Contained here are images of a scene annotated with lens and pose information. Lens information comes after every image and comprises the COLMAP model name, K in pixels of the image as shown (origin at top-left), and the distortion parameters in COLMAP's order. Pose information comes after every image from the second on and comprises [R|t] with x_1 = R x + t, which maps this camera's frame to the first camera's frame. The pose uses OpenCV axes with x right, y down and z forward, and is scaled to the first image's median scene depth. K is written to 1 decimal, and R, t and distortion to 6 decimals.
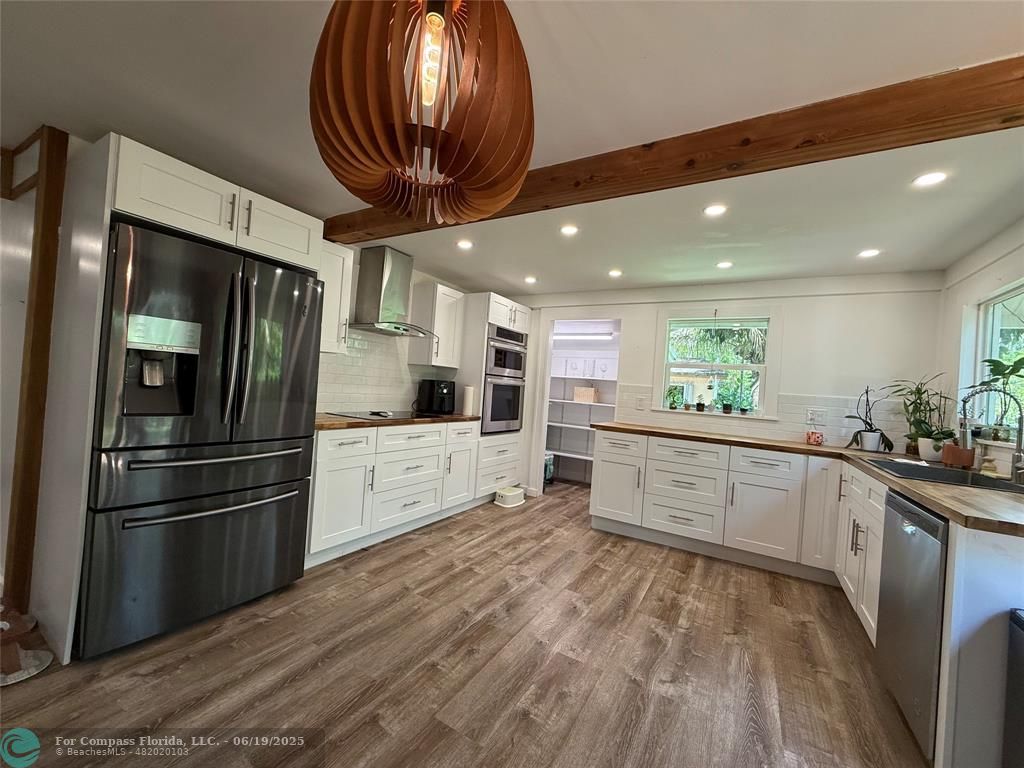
lens RADIAL K [[409.0, 0, 510.6], [0, 409.0, 384.5], [0, 0, 1]] dist [0.003007, 0.000020]
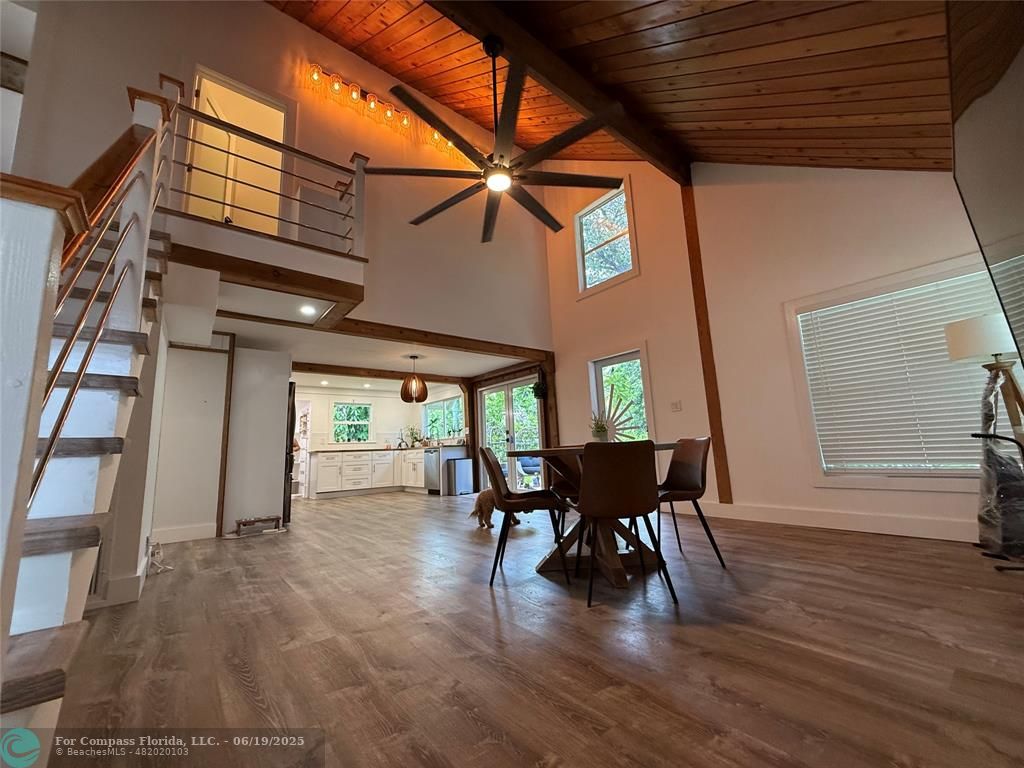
lens RADIAL K [[409.0, 0, 511.0], [0, 409.0, 385.3], [0, 0, 1]] dist [0.003007, 0.000020]
pose [[0.325189, 0.066039, 0.943340, -1.826080], [0.057688, 0.994315, -0.089494, 0.007538], [-0.943888, 0.083521, 0.319531, -0.819414]]
